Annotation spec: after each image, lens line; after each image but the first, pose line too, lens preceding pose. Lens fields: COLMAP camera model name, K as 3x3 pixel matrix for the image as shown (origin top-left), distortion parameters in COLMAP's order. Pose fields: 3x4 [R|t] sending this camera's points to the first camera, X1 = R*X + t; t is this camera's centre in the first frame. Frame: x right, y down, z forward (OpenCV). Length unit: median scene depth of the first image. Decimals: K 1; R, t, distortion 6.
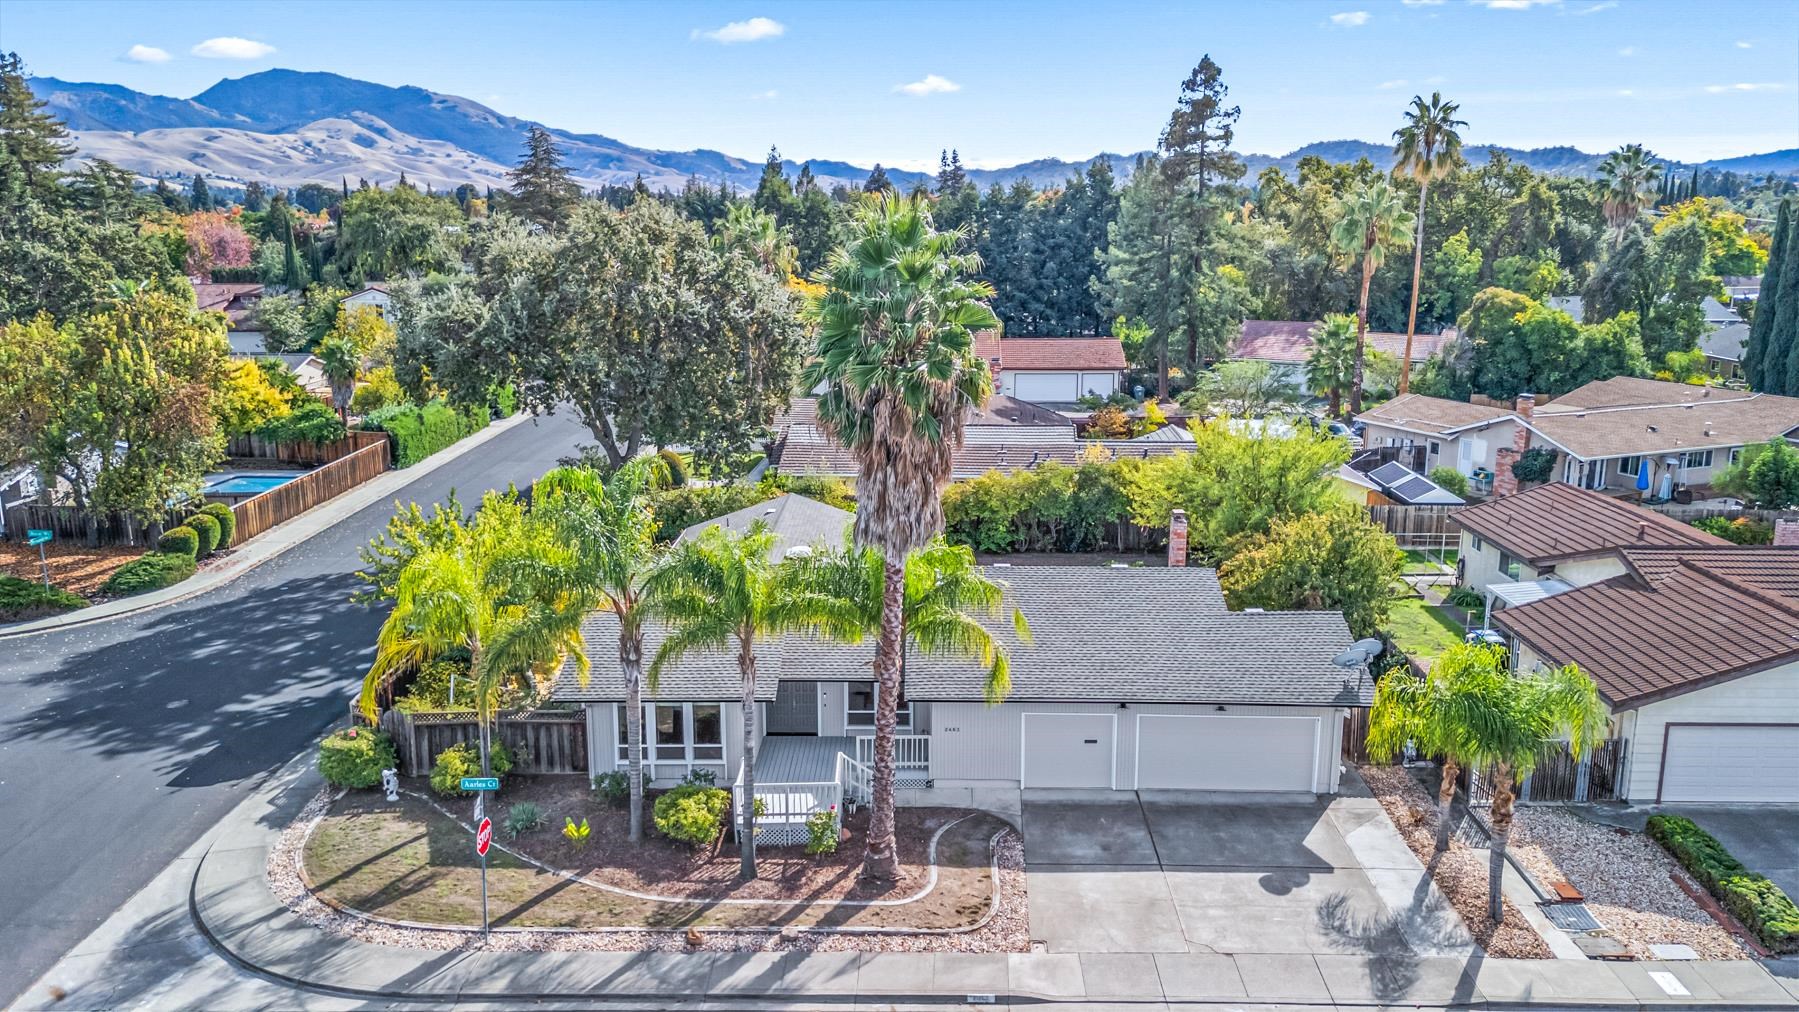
lens RADIAL K [[1313.1, 0, 899.5], [0, 1313.1, 506.0], [0, 0, 1]] dist [0.074302, -0.056155]
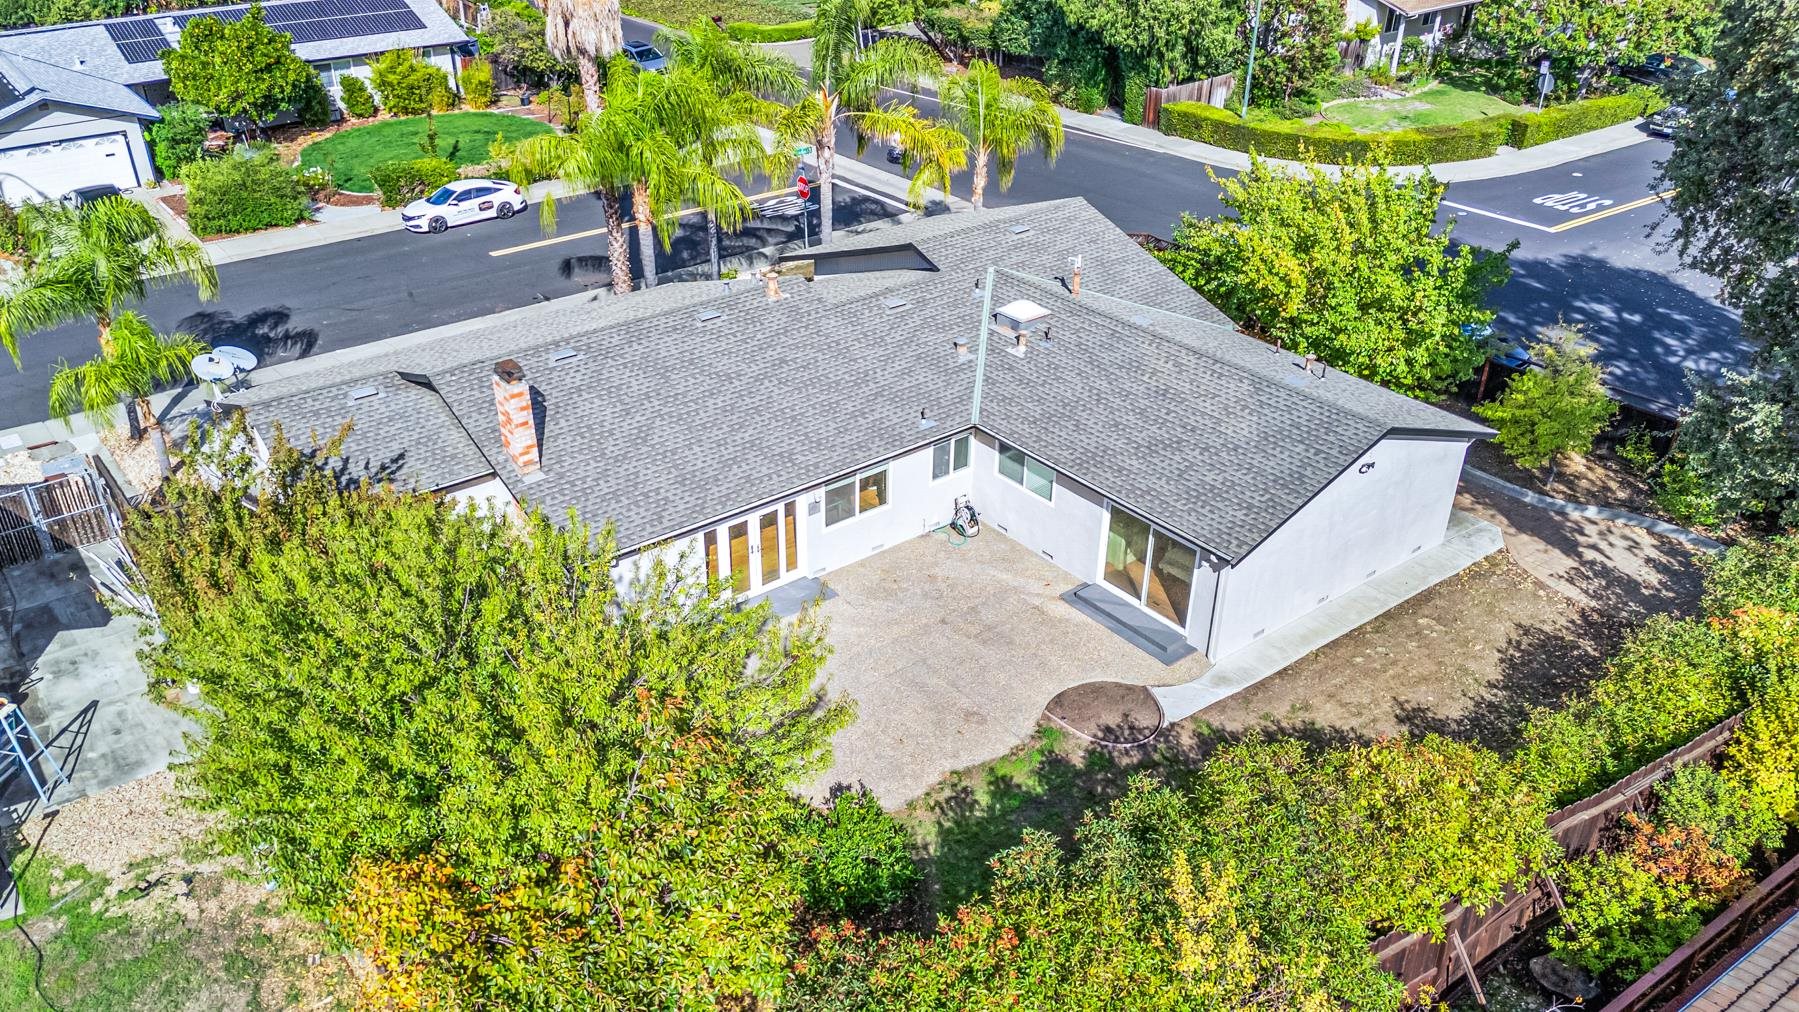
lens RADIAL K [[1468.2, 0, 938.6], [0, 1468.2, 511.7], [0, 0, 1]] dist [0.102803, -0.079950]
pose [[-0.756595, 0.319801, -0.570342, 0.620553], [-0.142462, 0.770666, 0.621111, -0.507223], [0.638176, 0.551182, -0.537523, 1.990264]]
